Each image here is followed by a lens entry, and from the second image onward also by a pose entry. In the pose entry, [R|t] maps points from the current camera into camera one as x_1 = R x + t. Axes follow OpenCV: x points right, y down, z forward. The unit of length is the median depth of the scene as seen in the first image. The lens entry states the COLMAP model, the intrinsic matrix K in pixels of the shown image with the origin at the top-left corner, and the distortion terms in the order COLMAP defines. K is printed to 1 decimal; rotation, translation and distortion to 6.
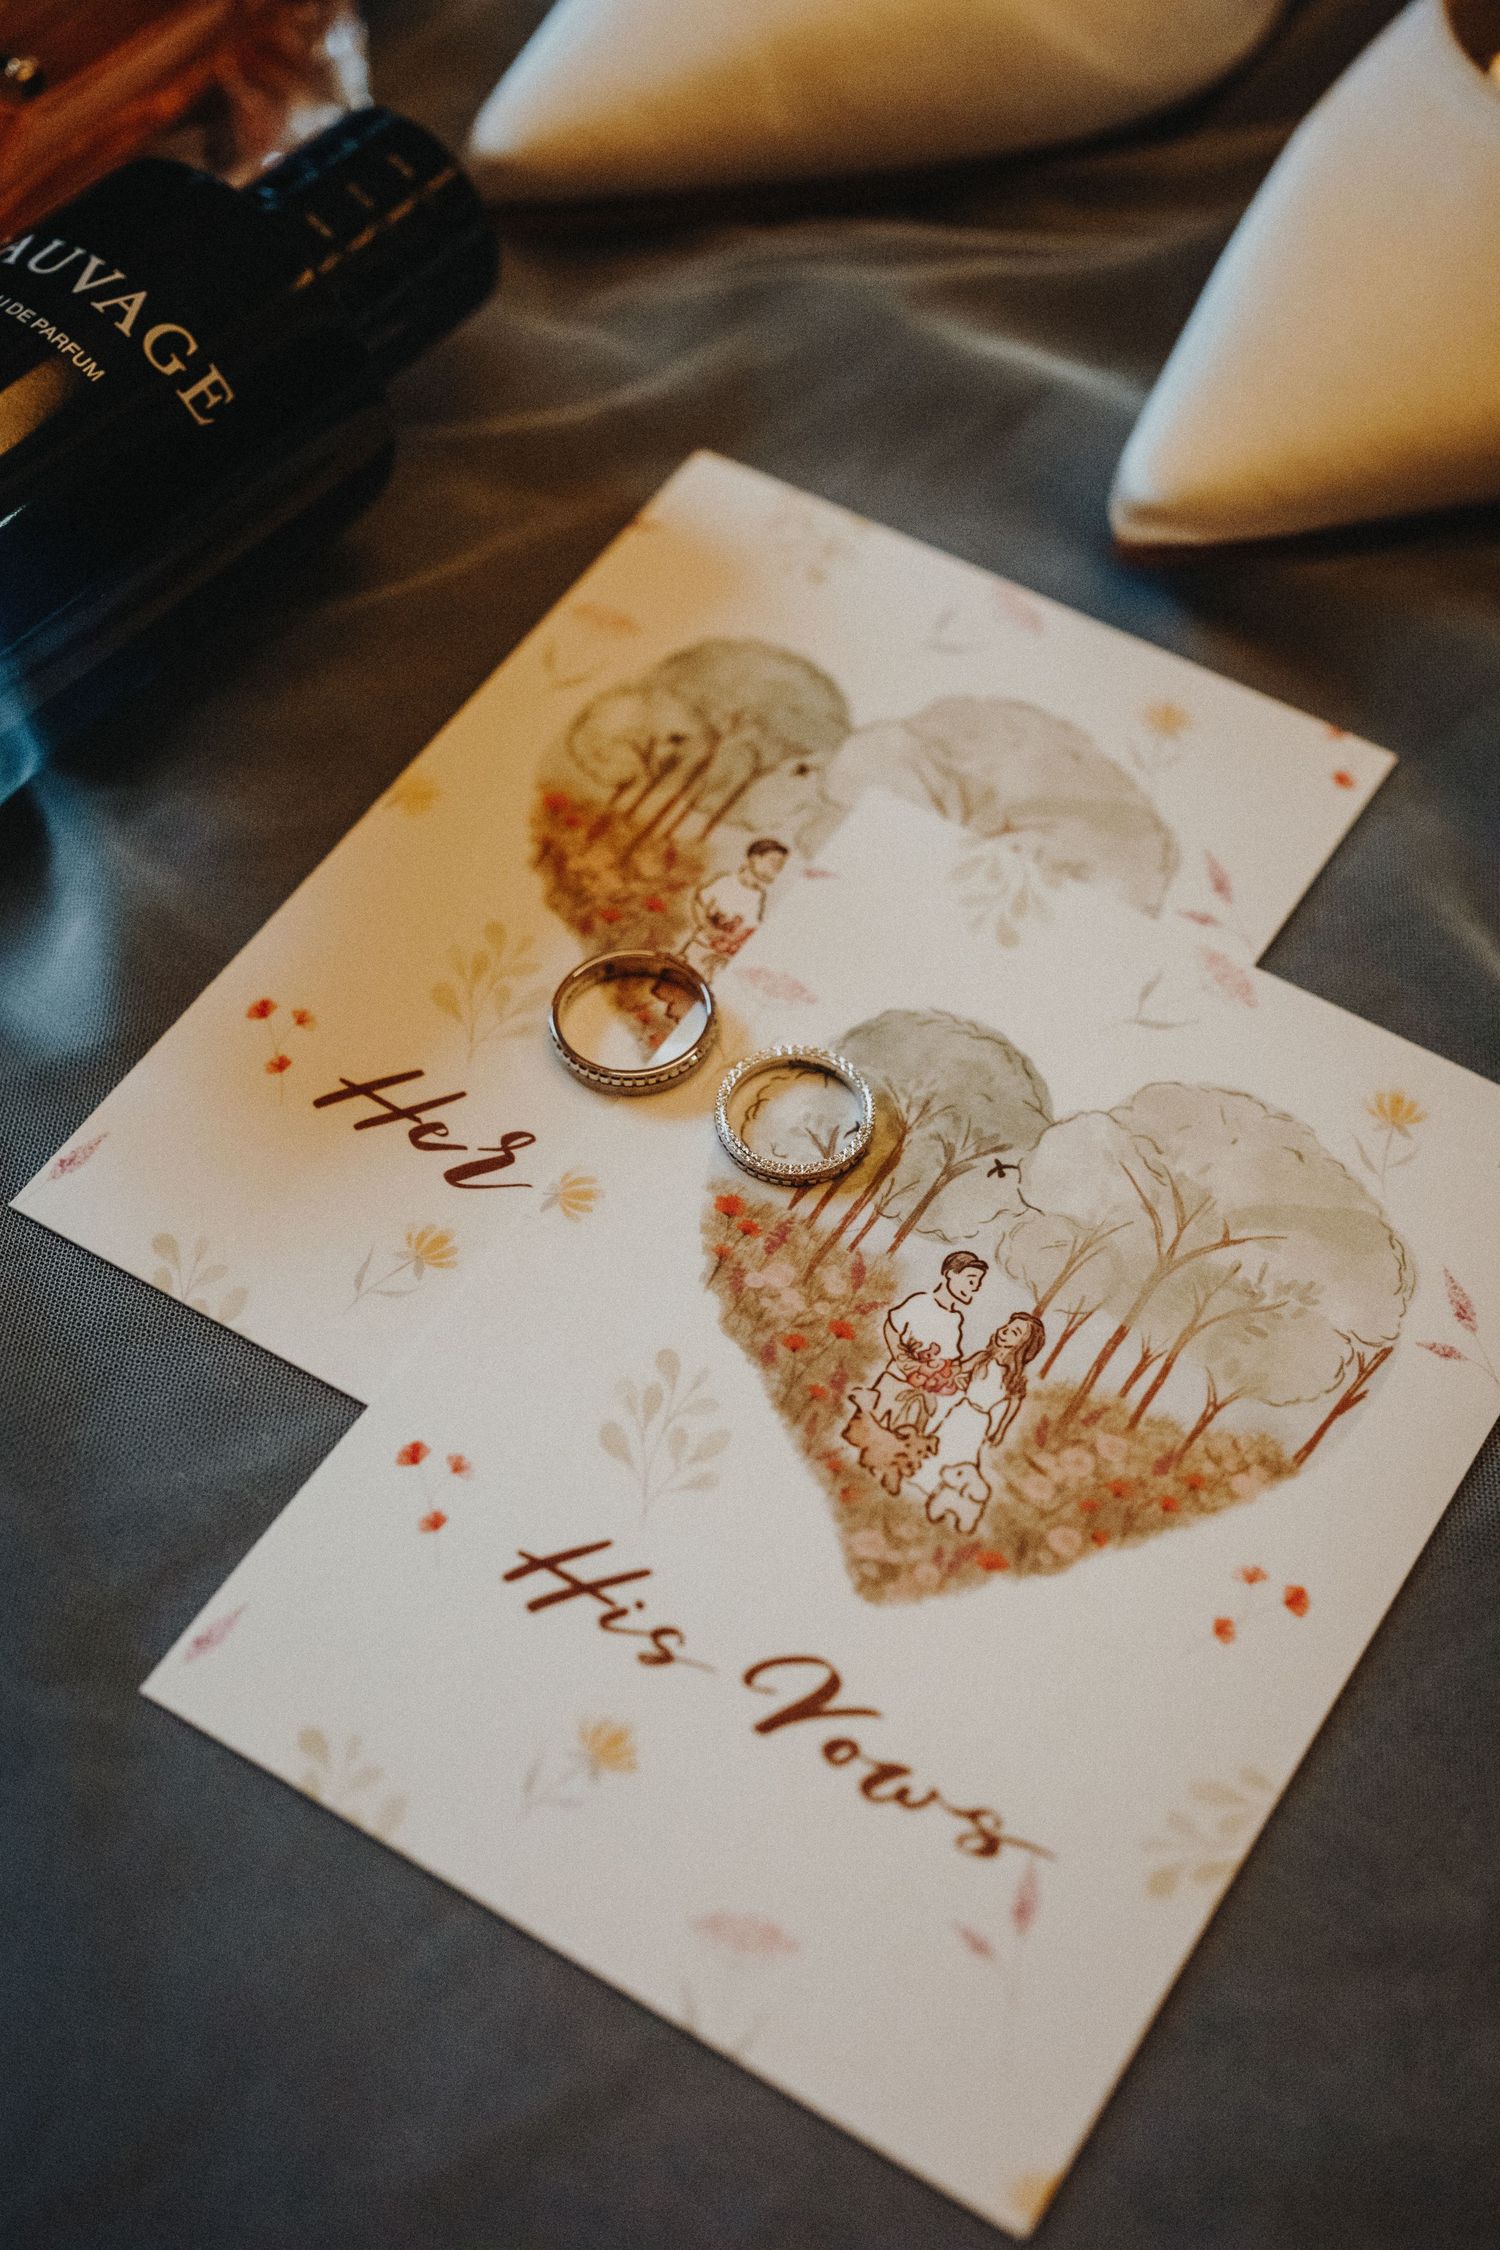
lens RADIAL K [[3312.6, 0, 746.0], [0, 3312.6, 1119.5], [0, 0, 1]] dist [-0.027733, 0.000000]
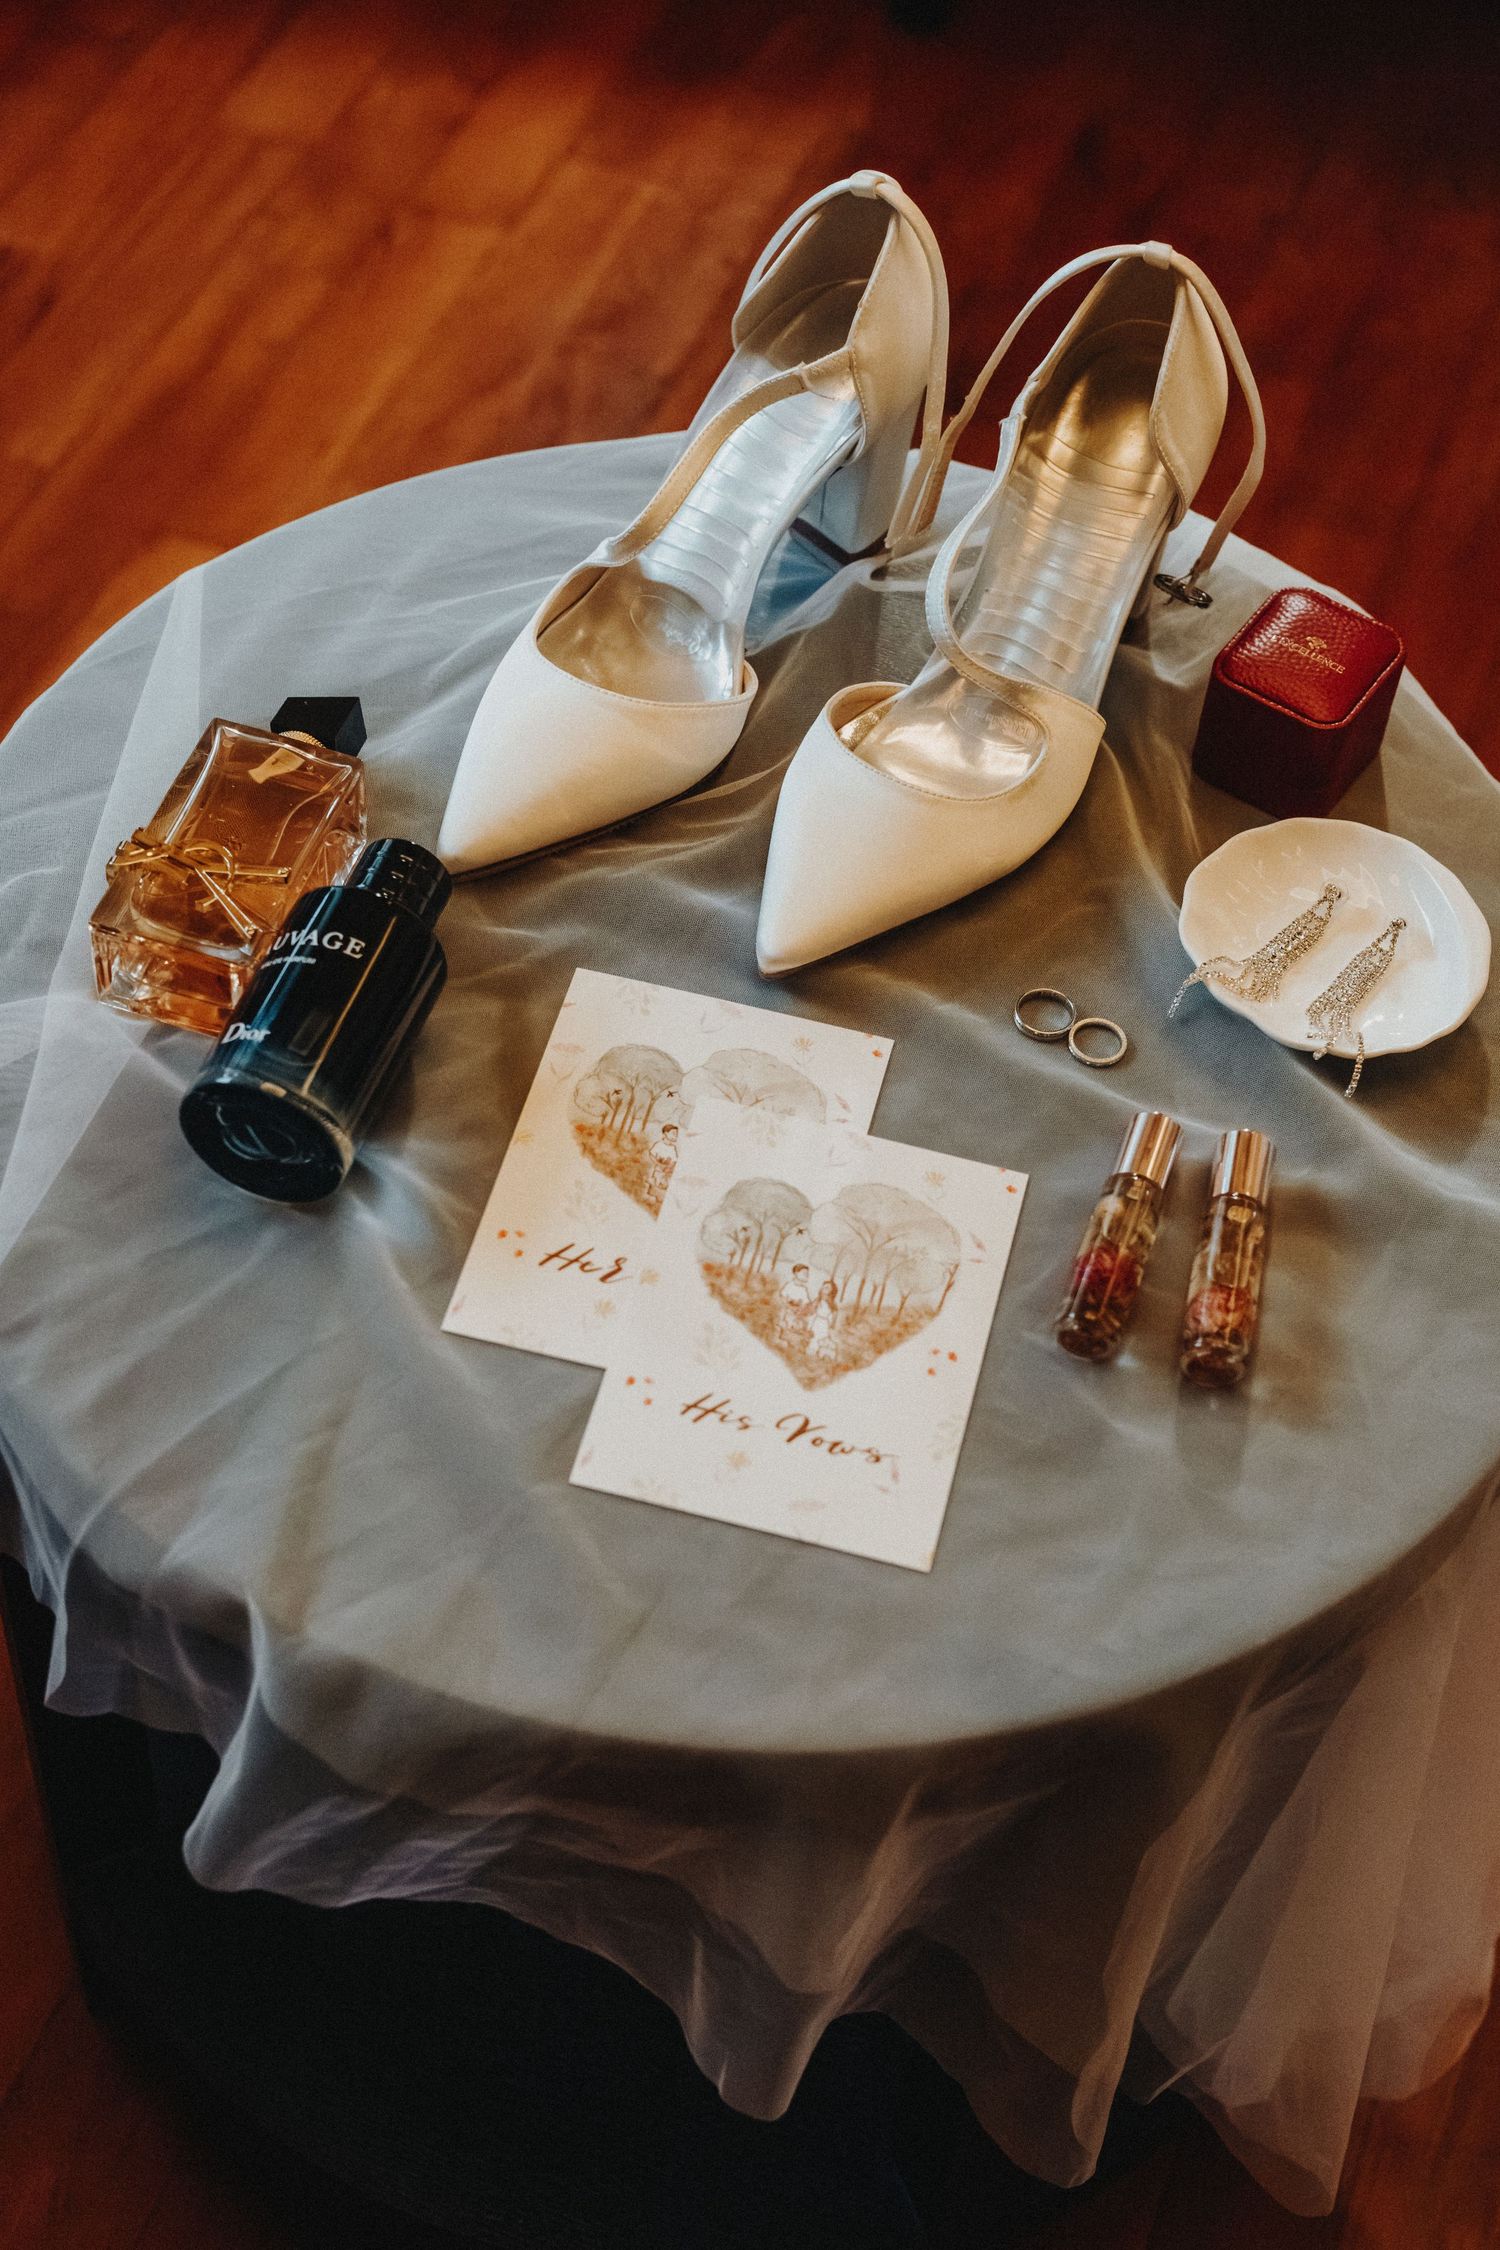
lens RADIAL K [[3312.6, 0, 751.4], [0, 3312.6, 1125.4], [0, 0, 1]] dist [-0.027733, 0.000000]
pose [[0.947705, -0.208556, 0.241577, -0.588098], [0.216107, 0.976358, -0.004886, -0.064038], [-0.234846, 0.056837, 0.970369, -1.575090]]
